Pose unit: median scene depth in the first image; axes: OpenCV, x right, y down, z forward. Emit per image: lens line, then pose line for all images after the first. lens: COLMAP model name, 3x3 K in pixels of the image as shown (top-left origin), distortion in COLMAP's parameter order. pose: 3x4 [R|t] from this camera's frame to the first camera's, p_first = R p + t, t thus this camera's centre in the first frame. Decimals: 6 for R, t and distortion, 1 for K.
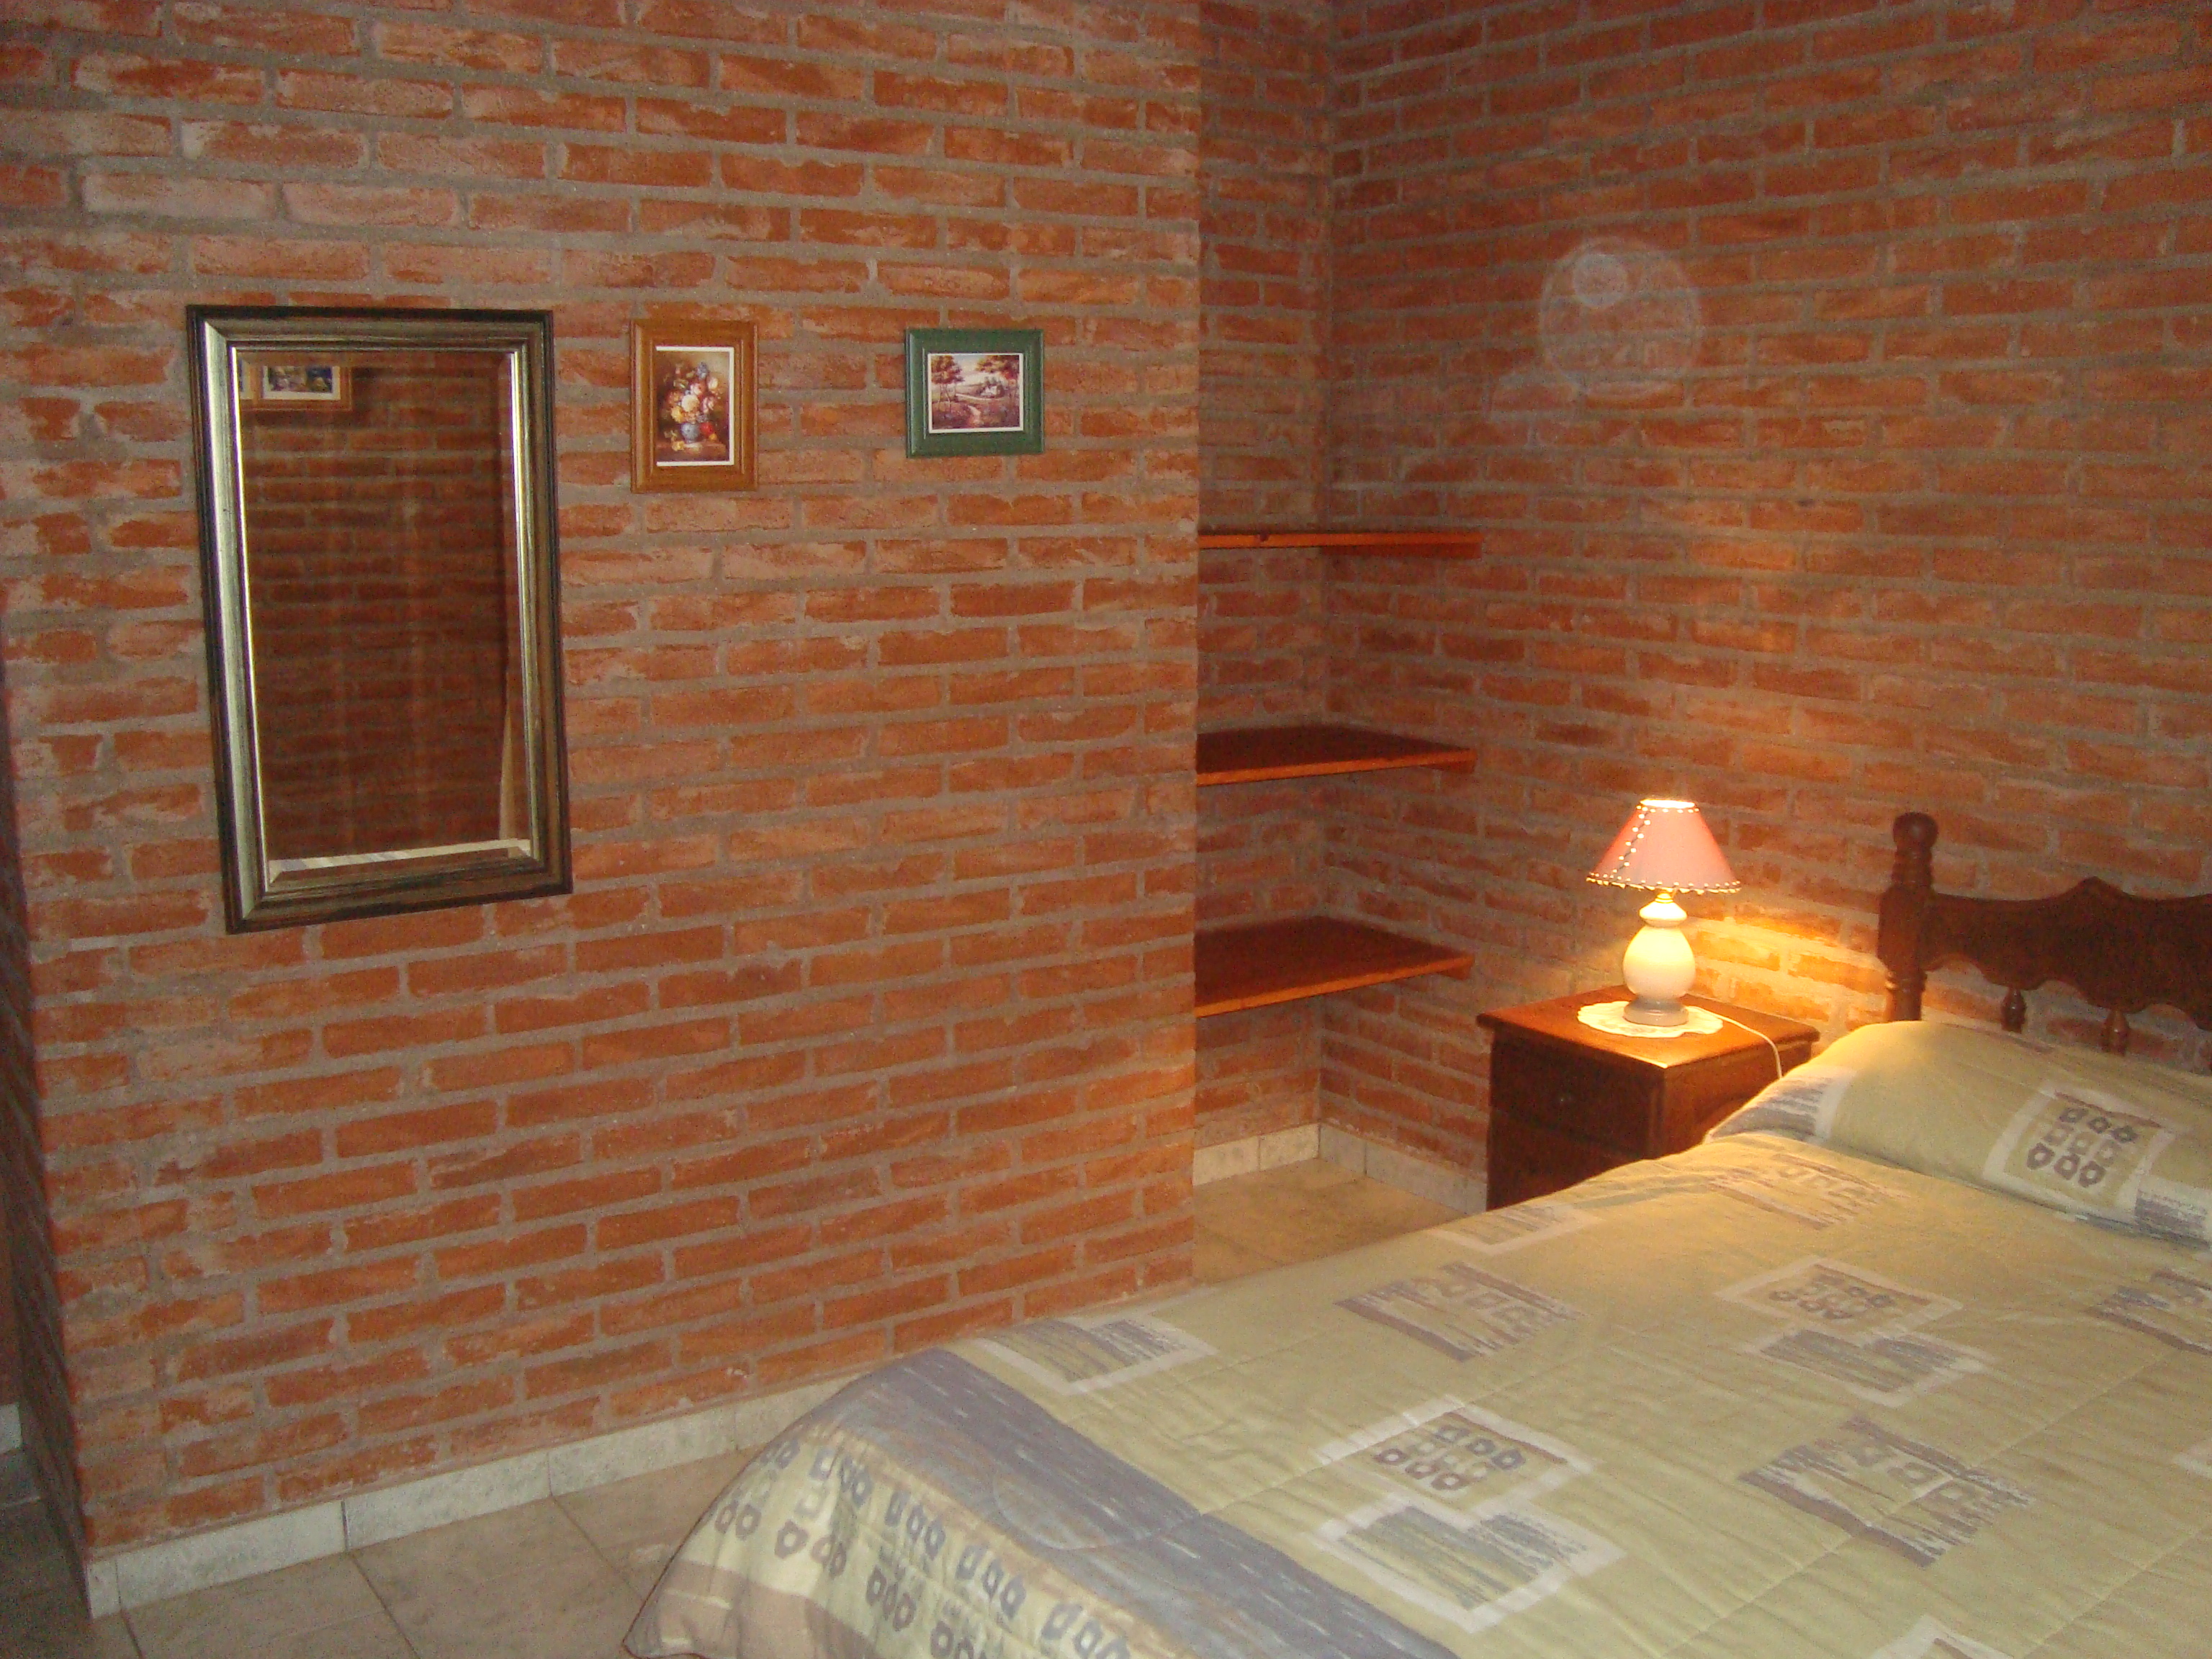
lens RADIAL K [[2146.0, 0, 1129.6], [0, 2146.0, 833.7], [0, 0, 1]] dist [-0.212061, 0.221914]
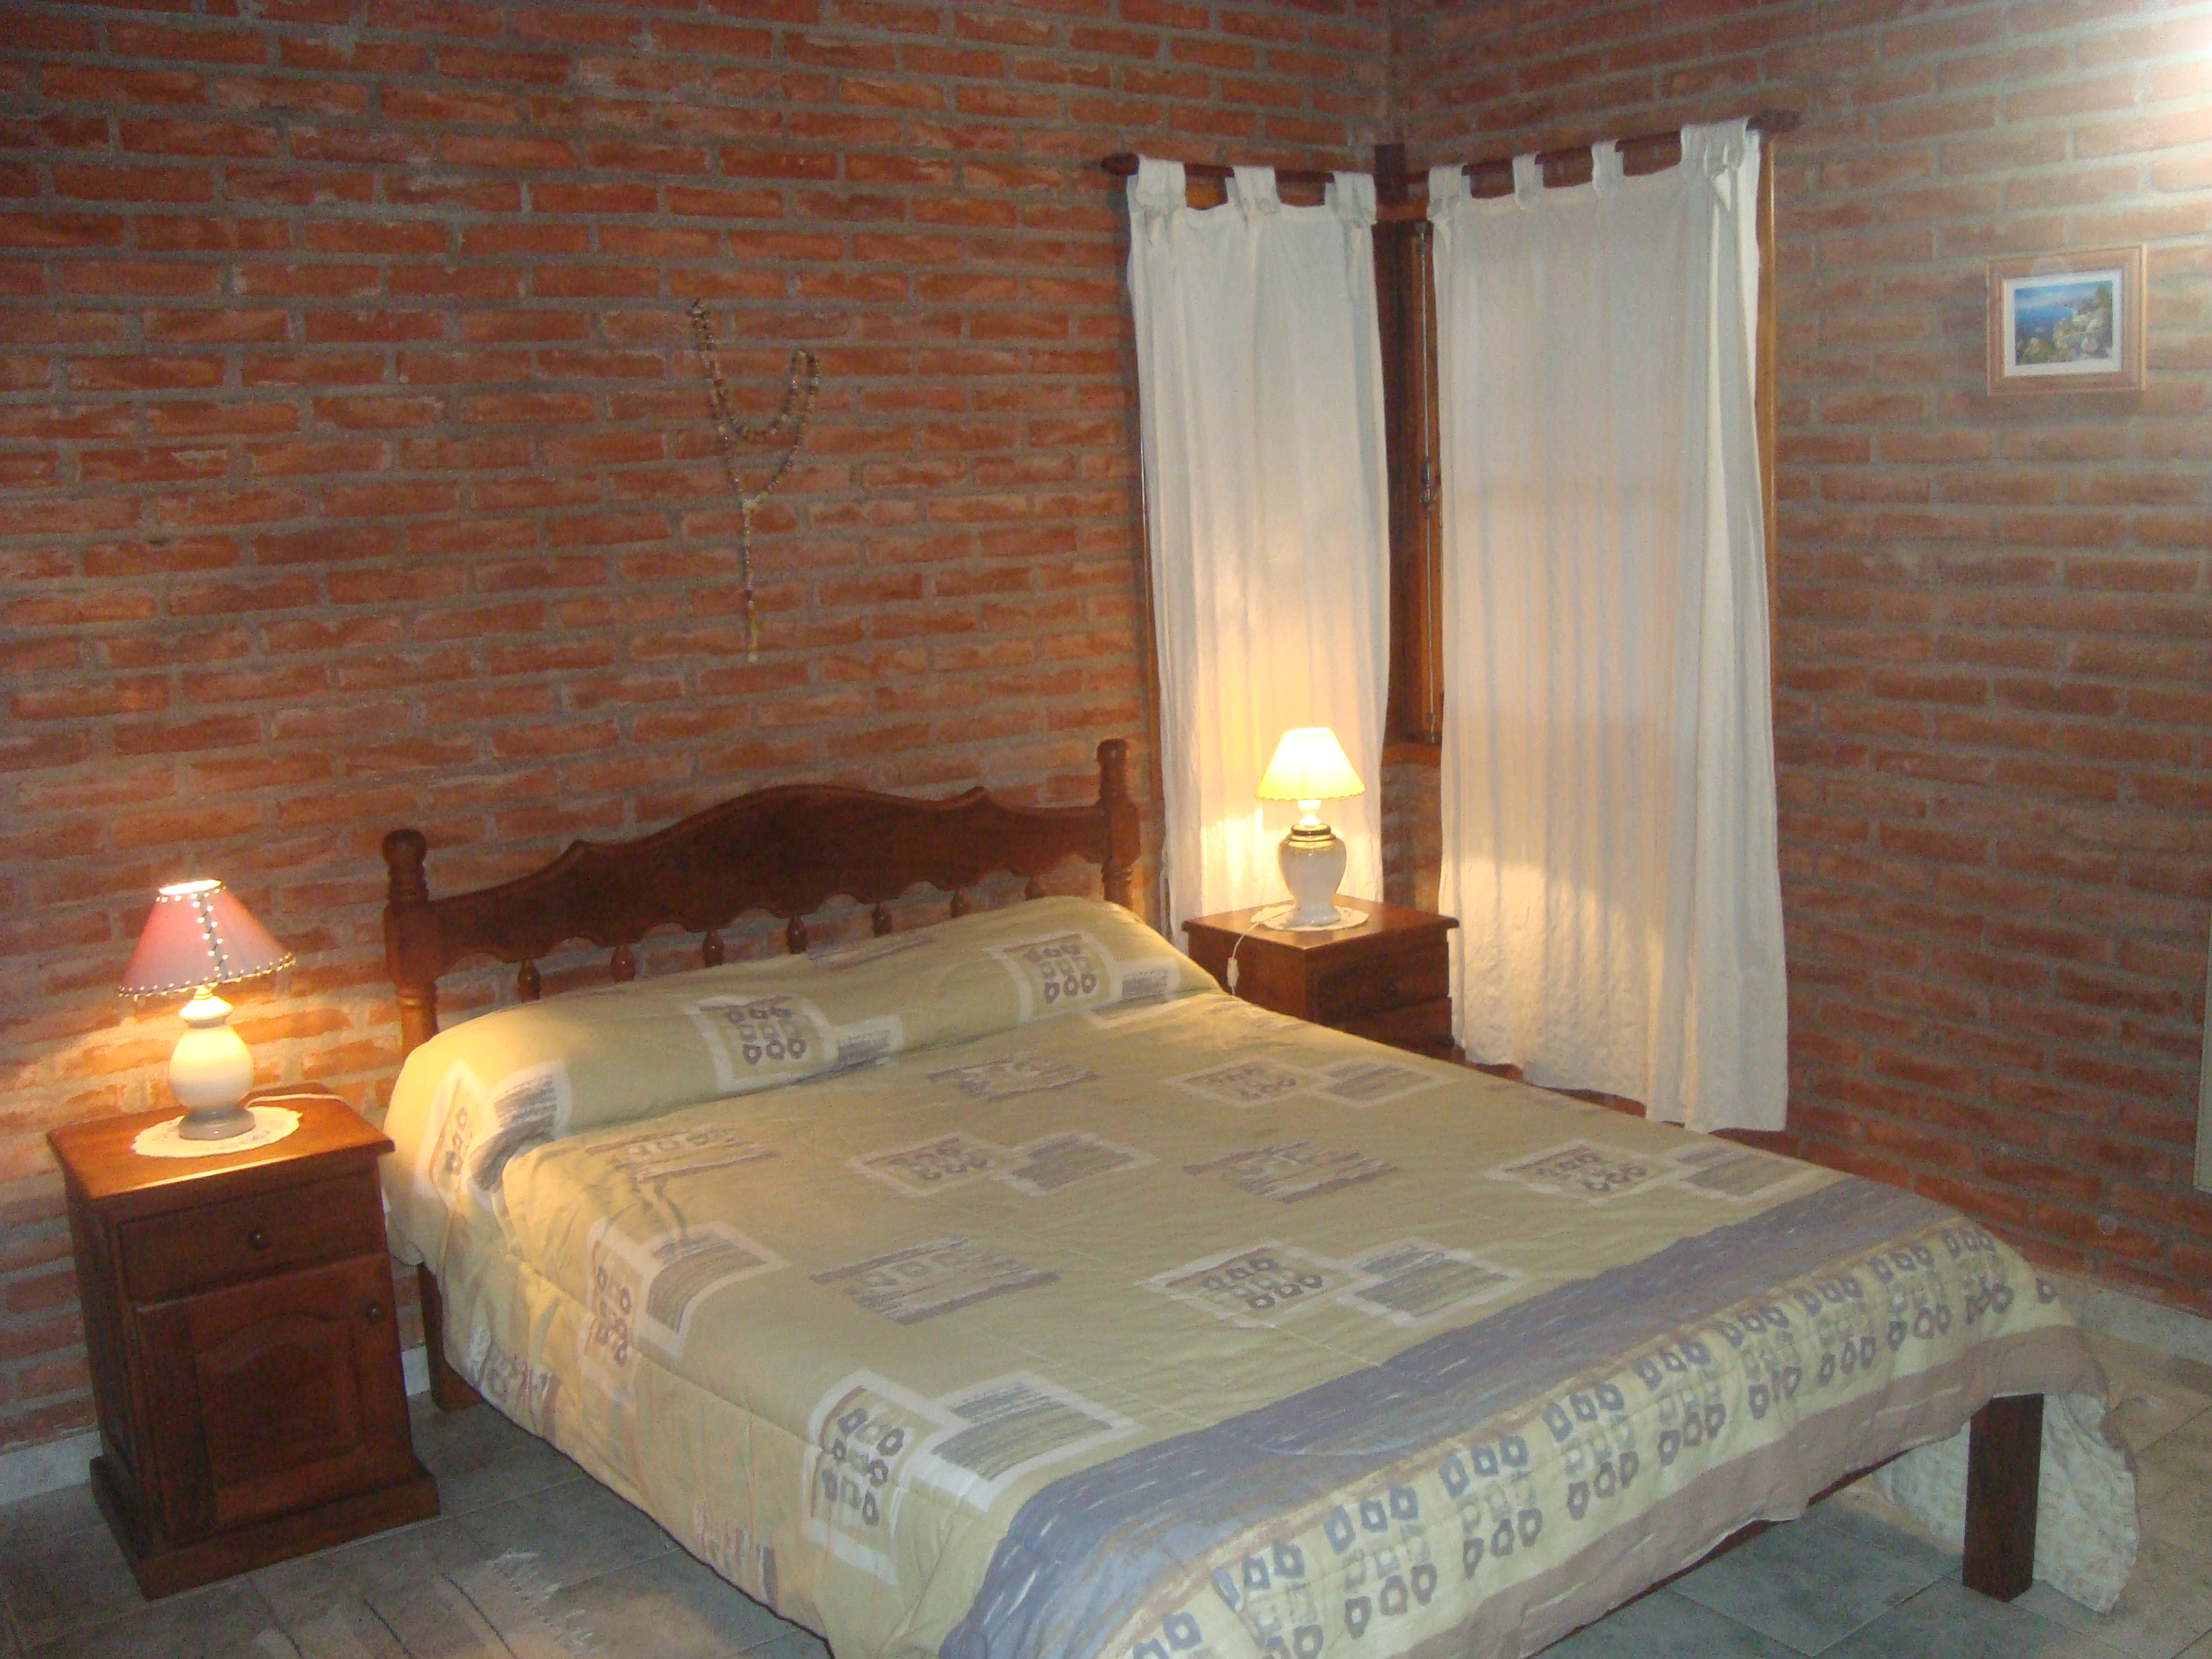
lens RADIAL K [[2146.0, 0, 1129.6], [0, 2146.0, 833.7], [0, 0, 1]] dist [-0.212061, 0.221914]
pose [[-0.028585, -0.167031, 0.985537, -0.647081], [0.200180, 0.965011, 0.169358, -0.111337], [-0.979342, 0.202126, 0.005852, 0.656382]]
